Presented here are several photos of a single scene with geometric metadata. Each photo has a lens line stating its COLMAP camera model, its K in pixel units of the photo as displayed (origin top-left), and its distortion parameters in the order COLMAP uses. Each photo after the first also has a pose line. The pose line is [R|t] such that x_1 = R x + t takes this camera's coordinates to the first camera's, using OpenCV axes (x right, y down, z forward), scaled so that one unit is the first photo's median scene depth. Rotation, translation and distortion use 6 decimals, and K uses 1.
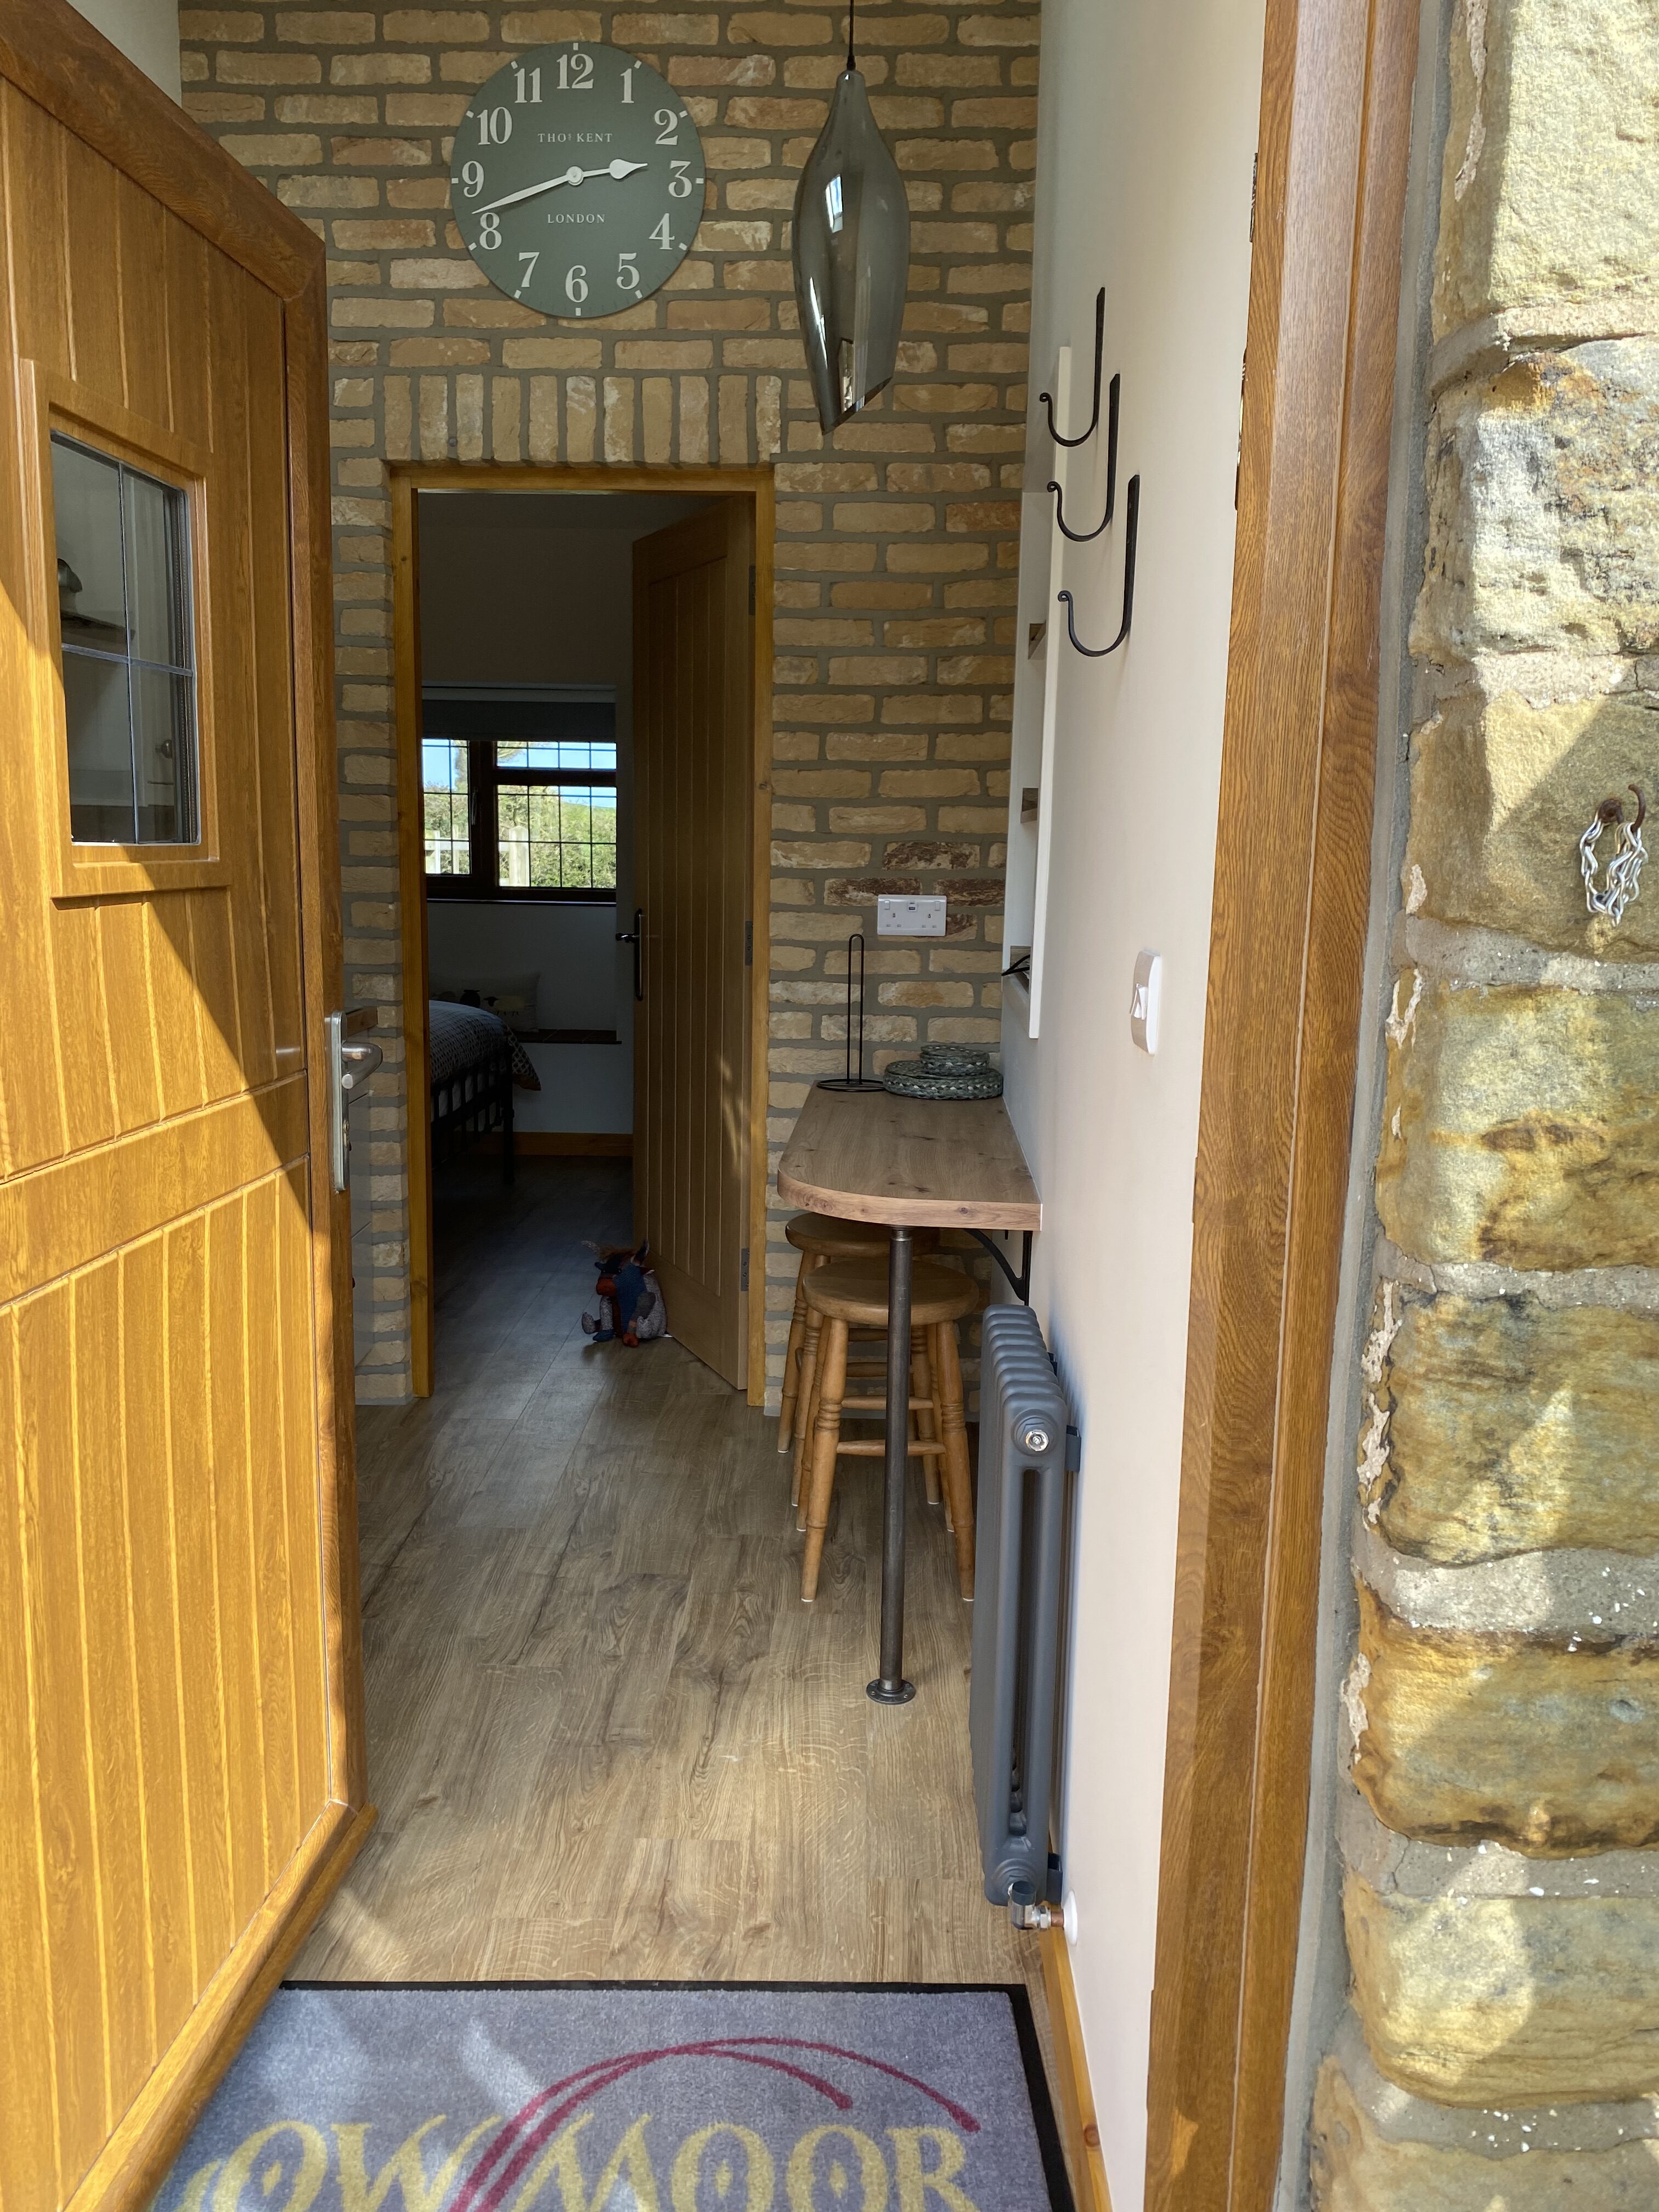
lens RADIAL K [[1676.9, 0, 844.7], [0, 1676.9, 1102.4], [0, 0, 1]] dist [0.044588, -0.056918]
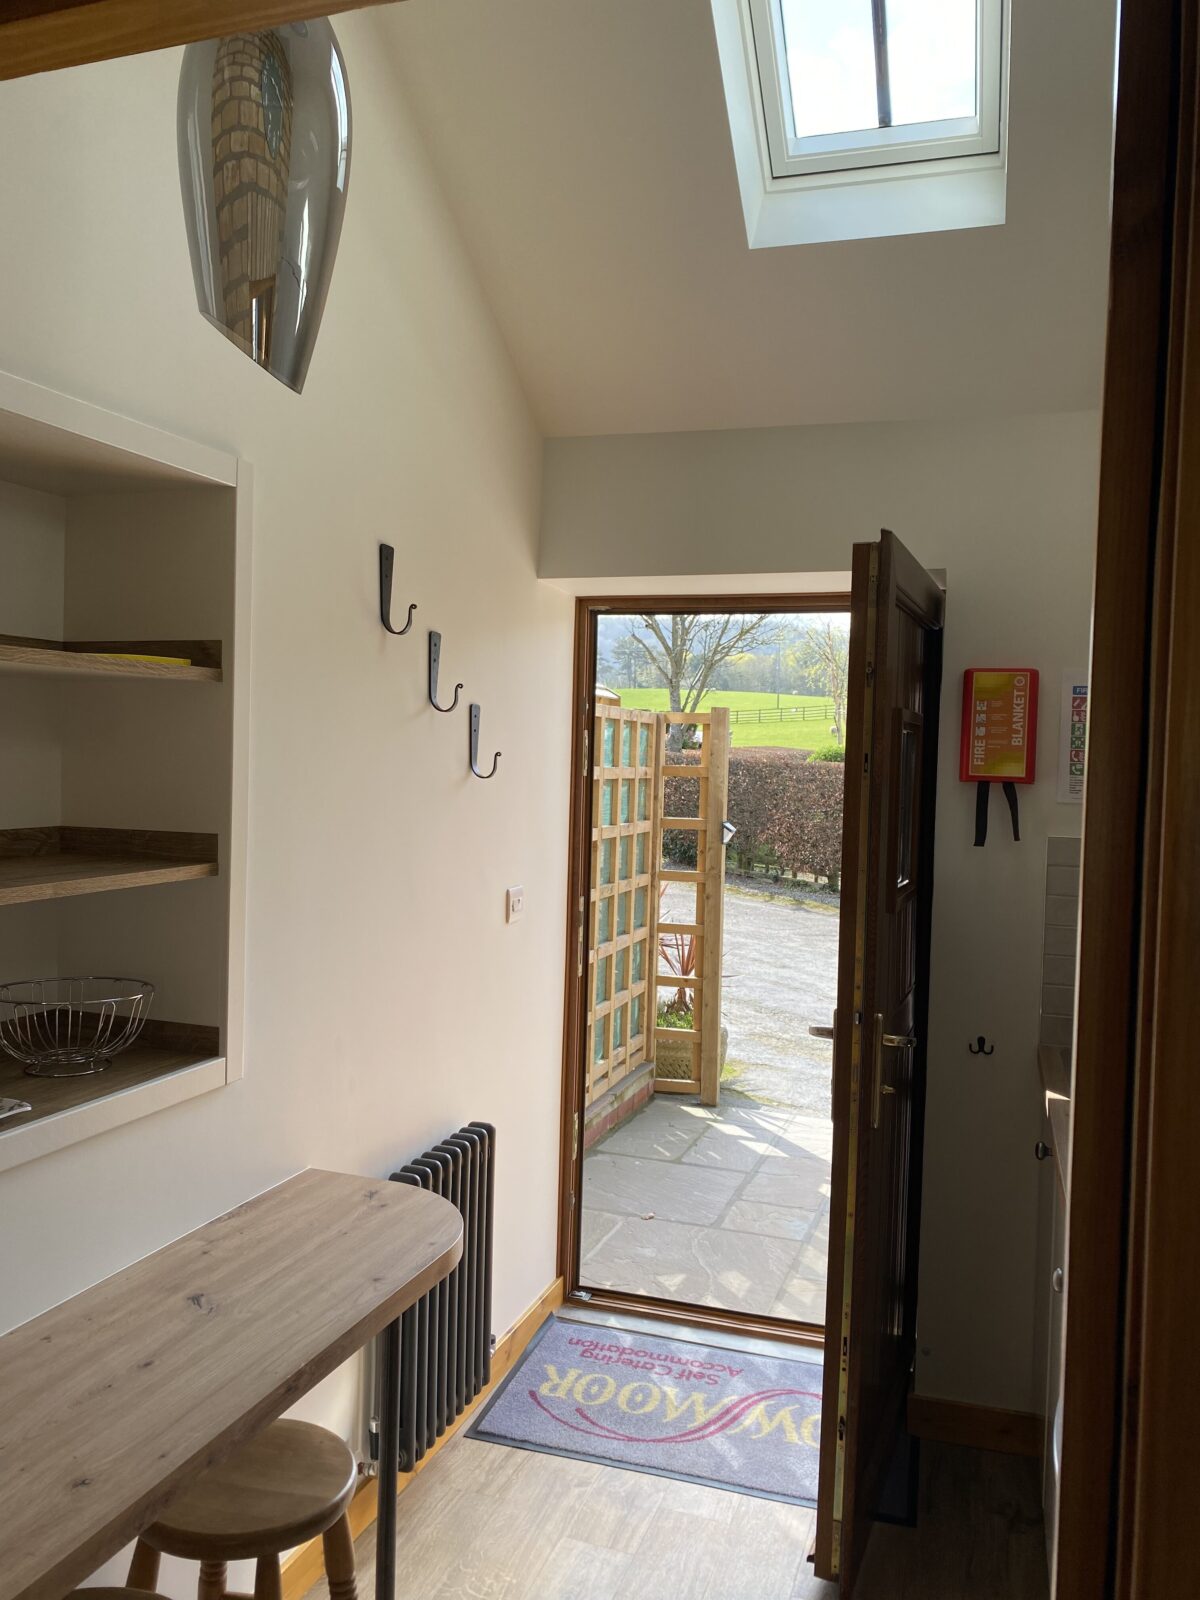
lens RADIAL K [[1213.0, 0, 604.3], [0, 1213.0, 813.4], [0, 0, 1]] dist [0.044588, -0.056918]
pose [[-0.951659, -0.056085, 0.301994, -0.253639], [0.004955, 0.980258, 0.197662, -0.270667], [-0.307117, 0.189603, -0.932593, 1.240628]]
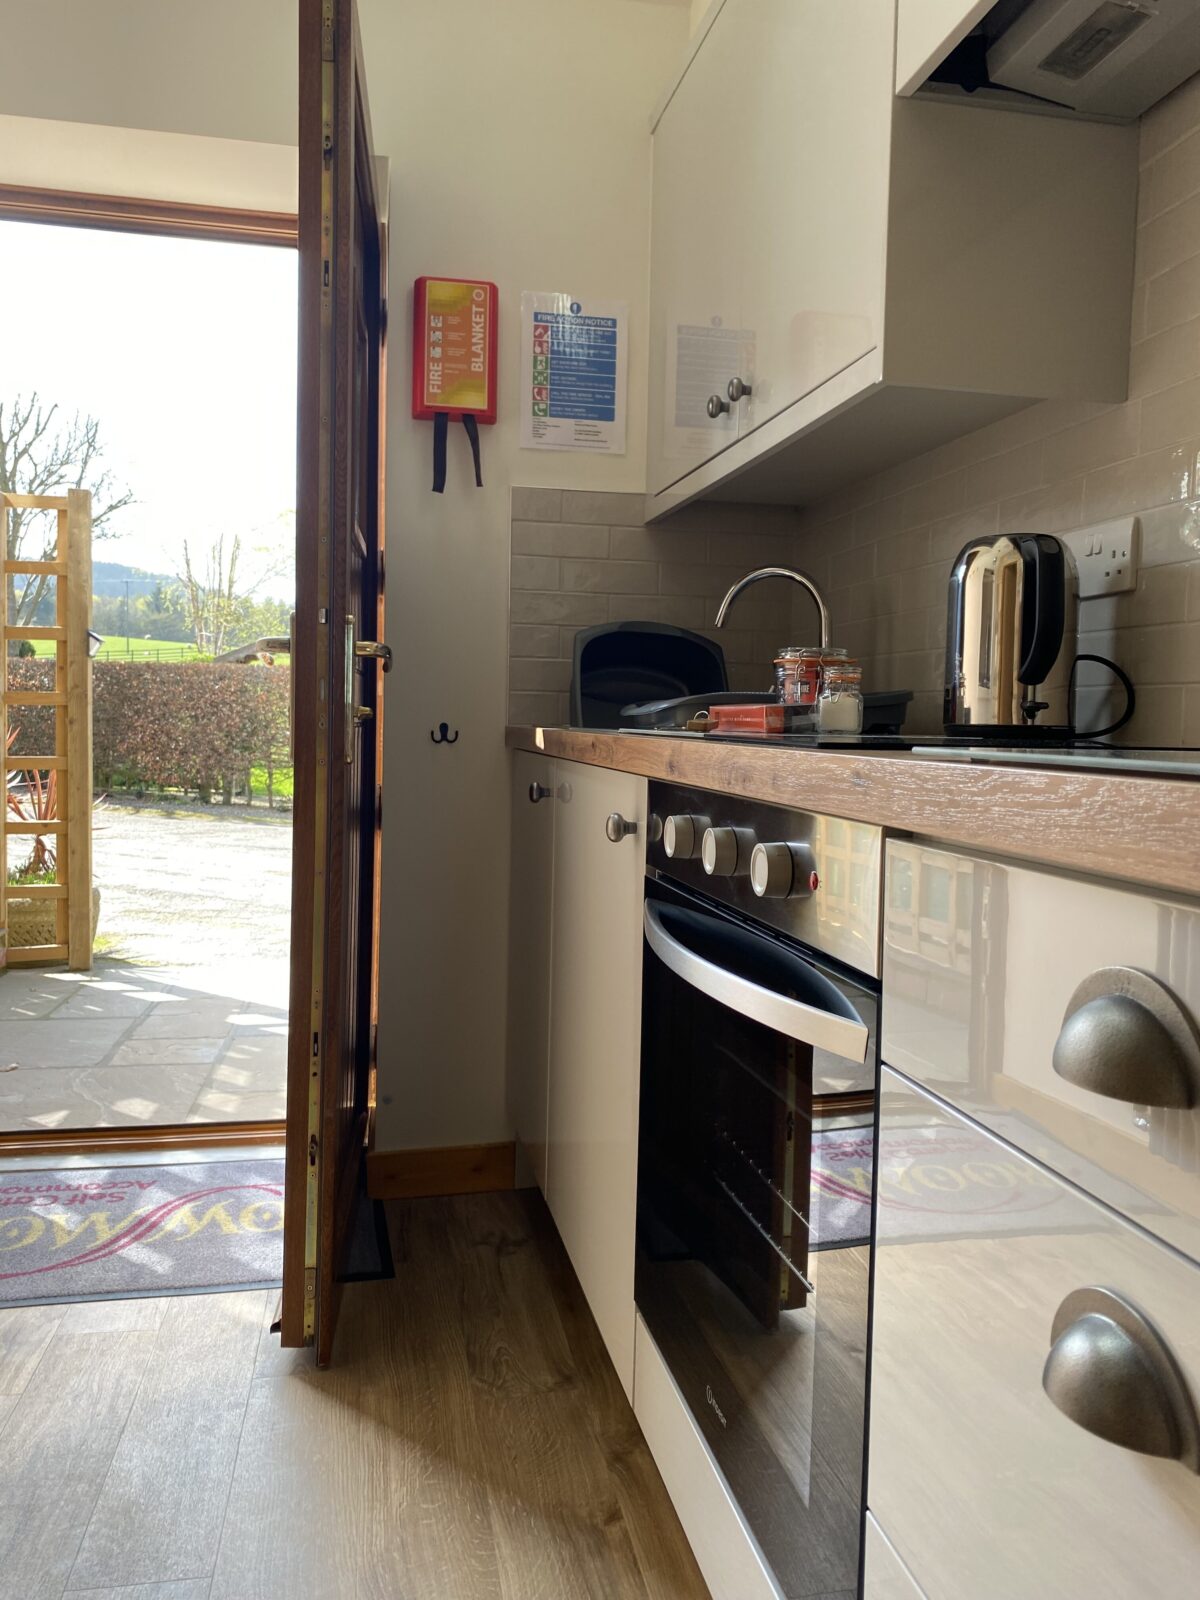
lens RADIAL K [[1213.0, 0, 597.4], [0, 1213.0, 800.6], [0, 0, 1]] dist [0.044588, -0.056918]
pose [[-0.979504, -0.029903, -0.199195, -0.204466], [-0.072210, 0.975317, 0.208667, -0.069765], [0.188039, 0.218774, -0.957486, 1.128617]]
